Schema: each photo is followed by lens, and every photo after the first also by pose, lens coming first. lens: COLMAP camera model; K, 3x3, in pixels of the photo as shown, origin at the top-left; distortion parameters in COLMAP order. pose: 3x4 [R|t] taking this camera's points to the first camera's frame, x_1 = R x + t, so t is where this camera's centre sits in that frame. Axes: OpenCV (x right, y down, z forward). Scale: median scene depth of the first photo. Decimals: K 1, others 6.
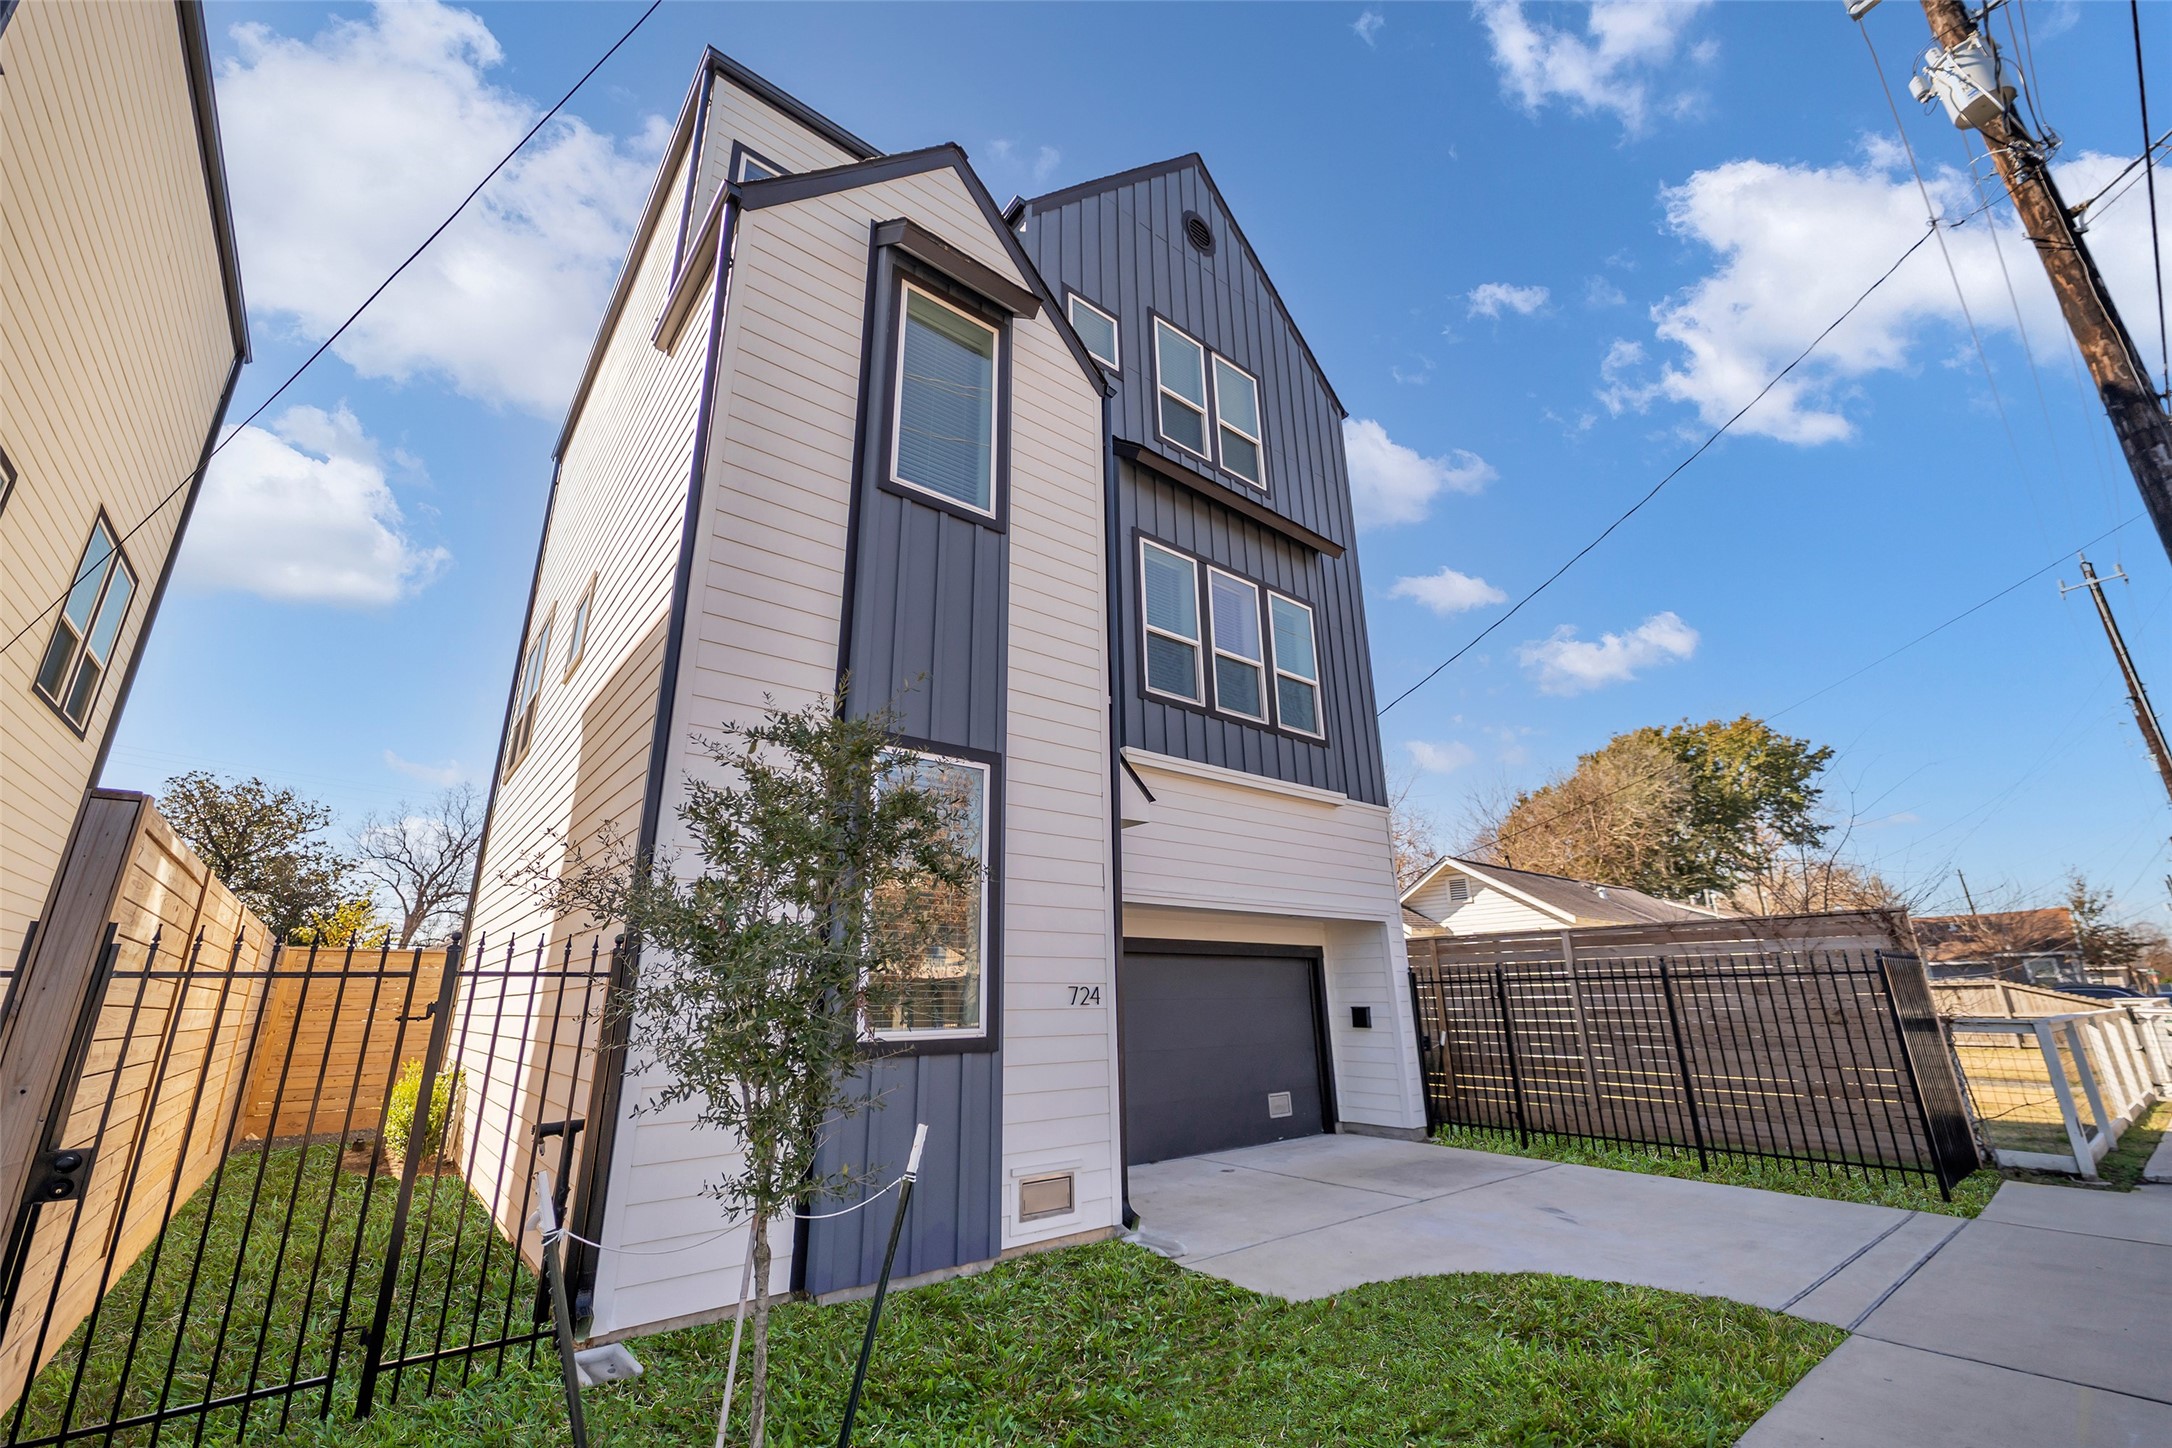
lens RADIAL K [[886.2, 0, 1076.6], [0, 886.2, 720.0], [0, 0, 1]] dist [0.004103, 0.000071]
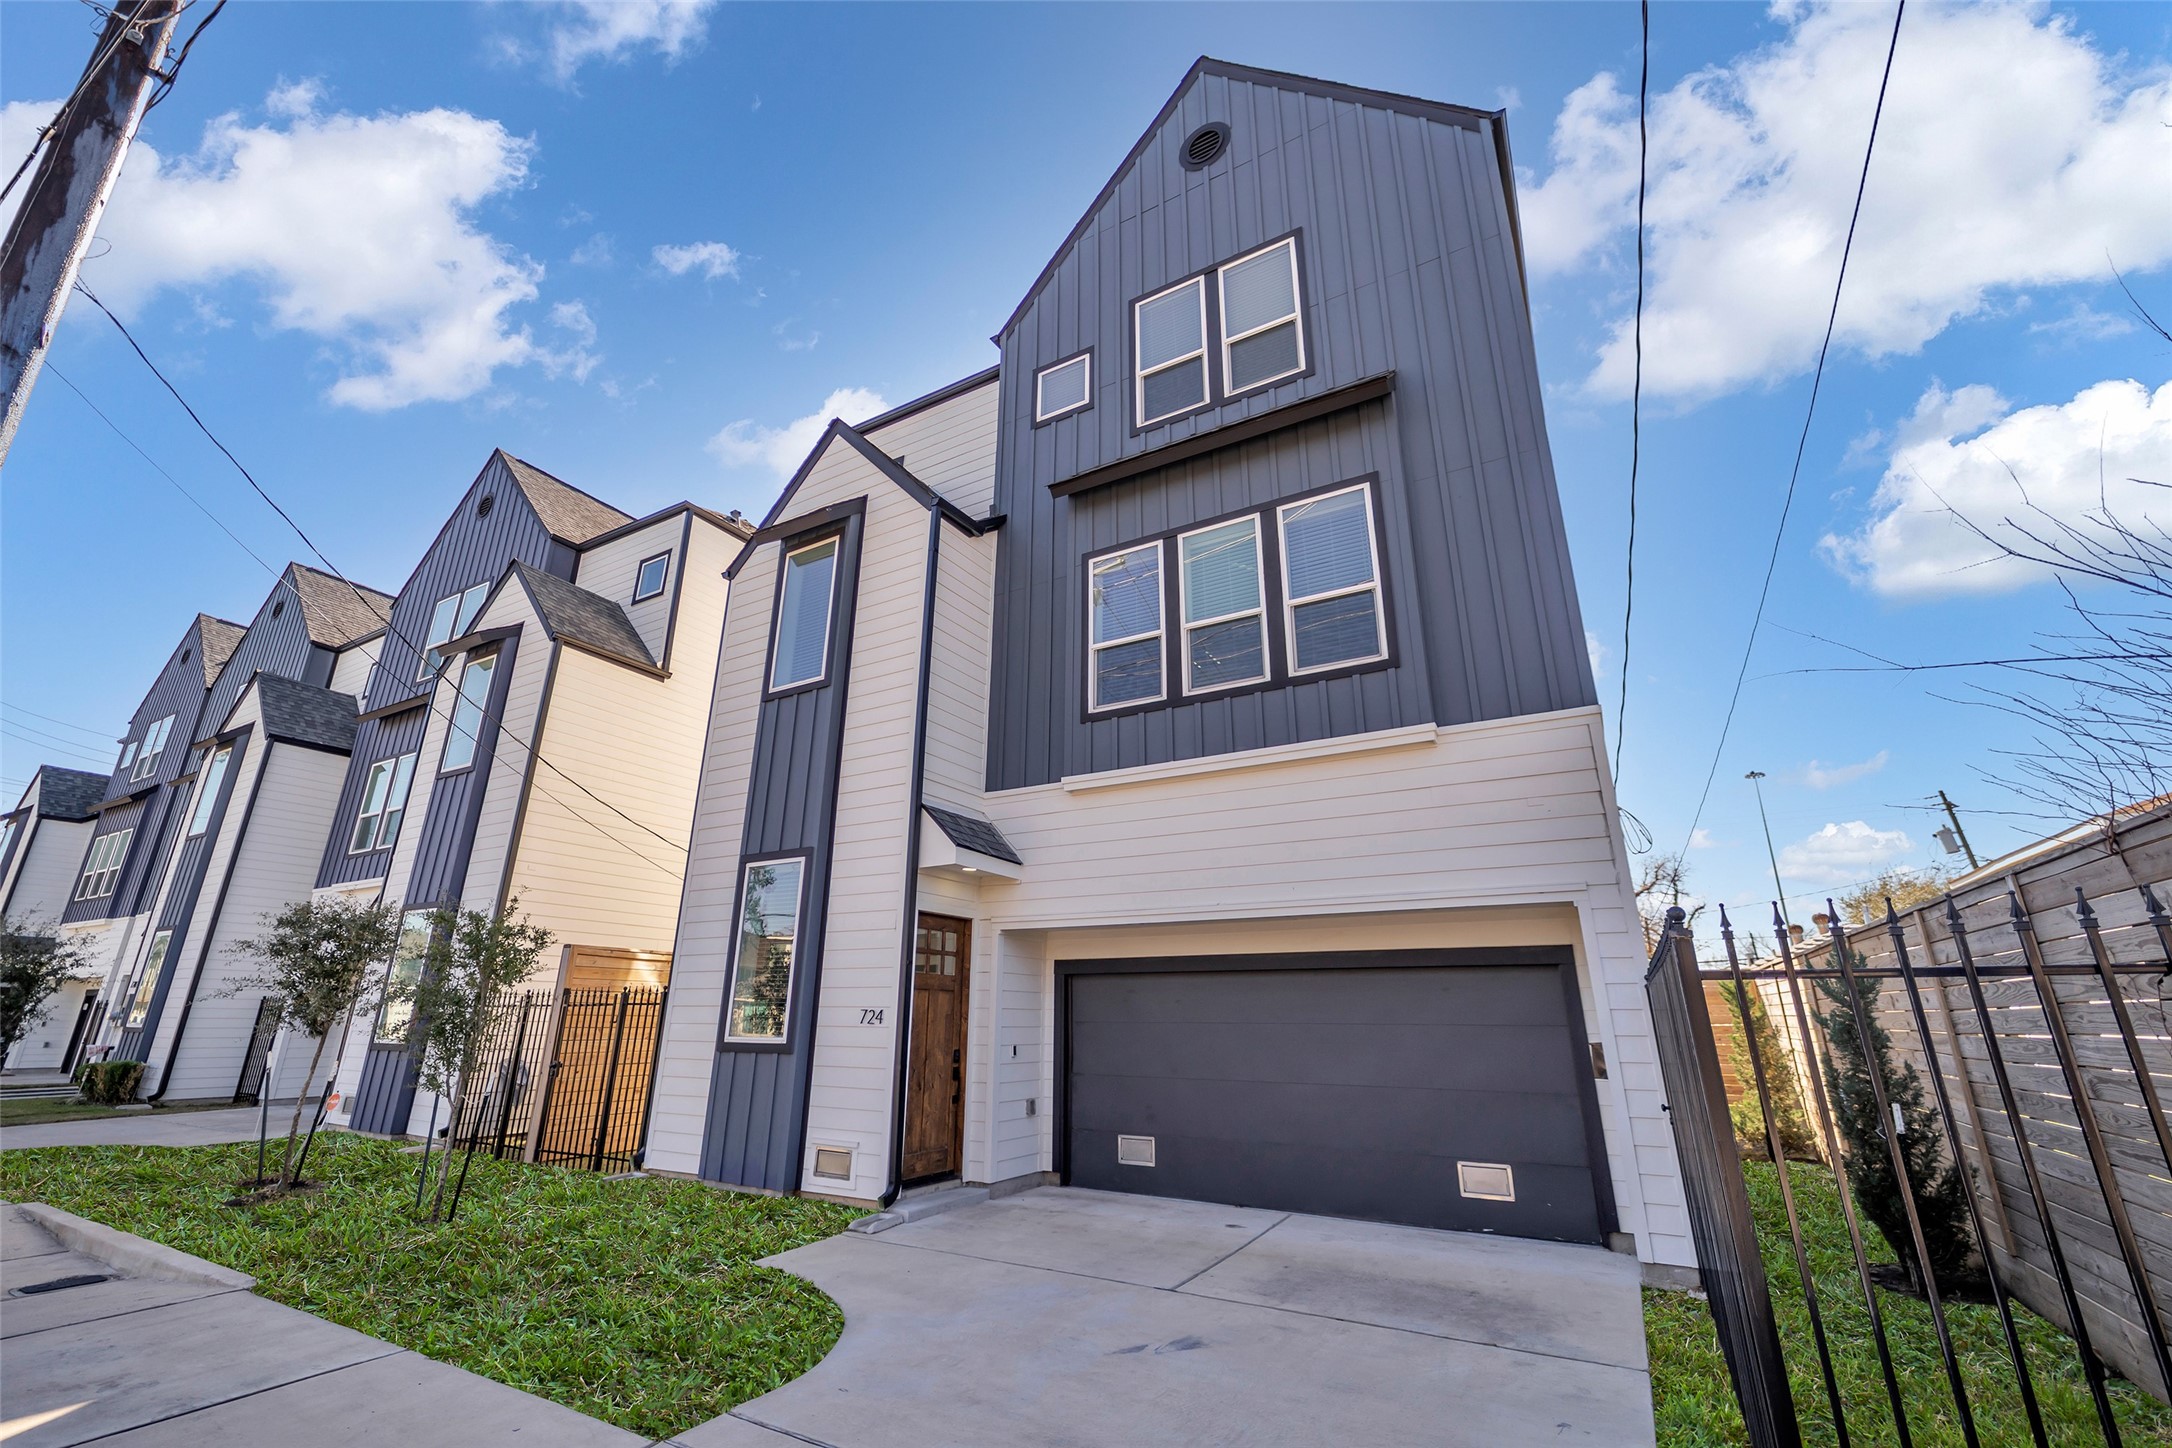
lens RADIAL K [[886.2, 0, 1076.6], [0, 886.2, 720.0], [0, 0, 1]] dist [0.004103, 0.000071]
pose [[0.352102, -0.280421, -0.892966, 0.951520], [0.272808, 0.943384, -0.188684, 0.157579], [0.895321, -0.177173, 0.408669, 0.563949]]
